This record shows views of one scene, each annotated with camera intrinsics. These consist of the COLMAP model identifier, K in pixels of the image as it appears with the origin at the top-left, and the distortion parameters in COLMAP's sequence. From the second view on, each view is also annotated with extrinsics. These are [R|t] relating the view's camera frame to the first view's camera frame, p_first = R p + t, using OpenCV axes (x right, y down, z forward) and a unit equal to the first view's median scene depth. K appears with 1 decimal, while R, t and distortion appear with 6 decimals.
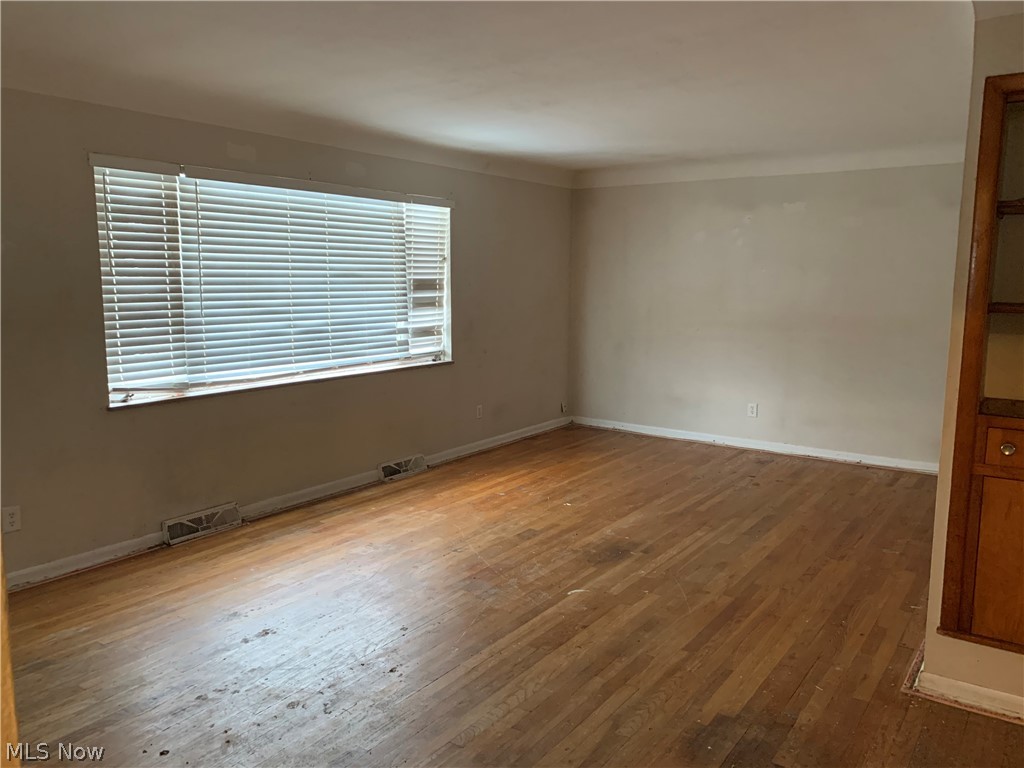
lens RADIAL K [[787.0, 0, 512.0], [0, 787.0, 384.0], [0, 0, 1]] dist [0.093794, -0.136037]
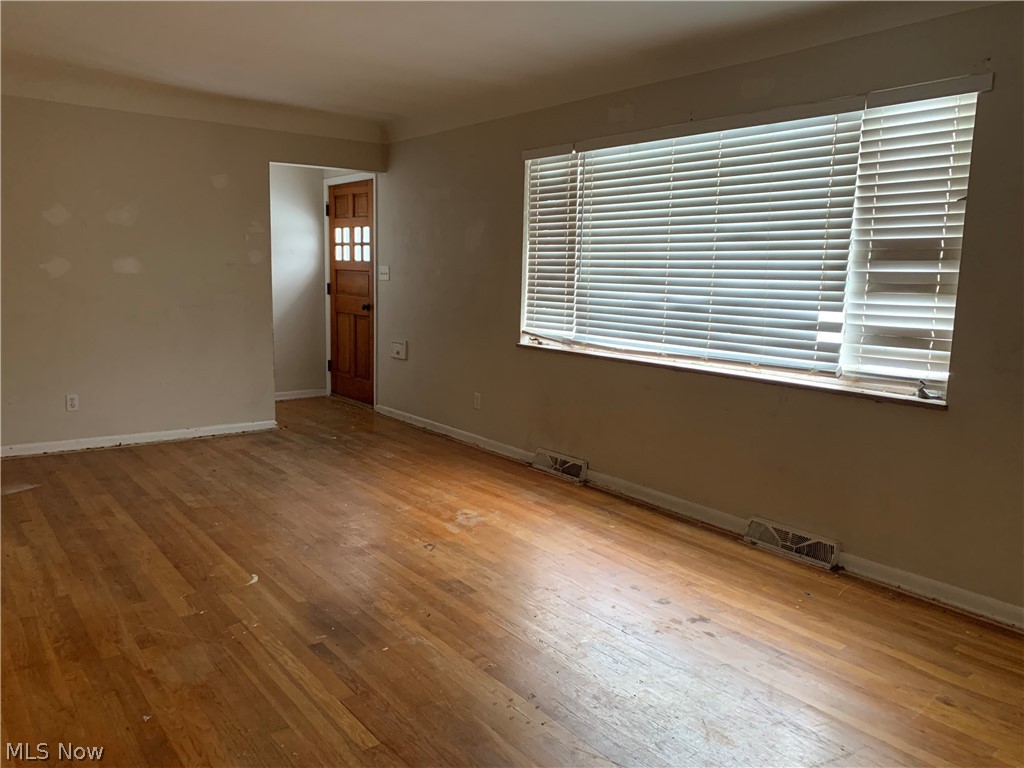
lens RADIAL K [[787.0, 0, 512.0], [0, 787.0, 384.0], [0, 0, 1]] dist [0.093794, -0.136037]
pose [[-0.303528, 0.127577, -0.944243, 0.621550], [-0.153726, 0.971456, 0.180669, -0.117995], [0.940340, 0.199993, -0.275252, 1.140610]]
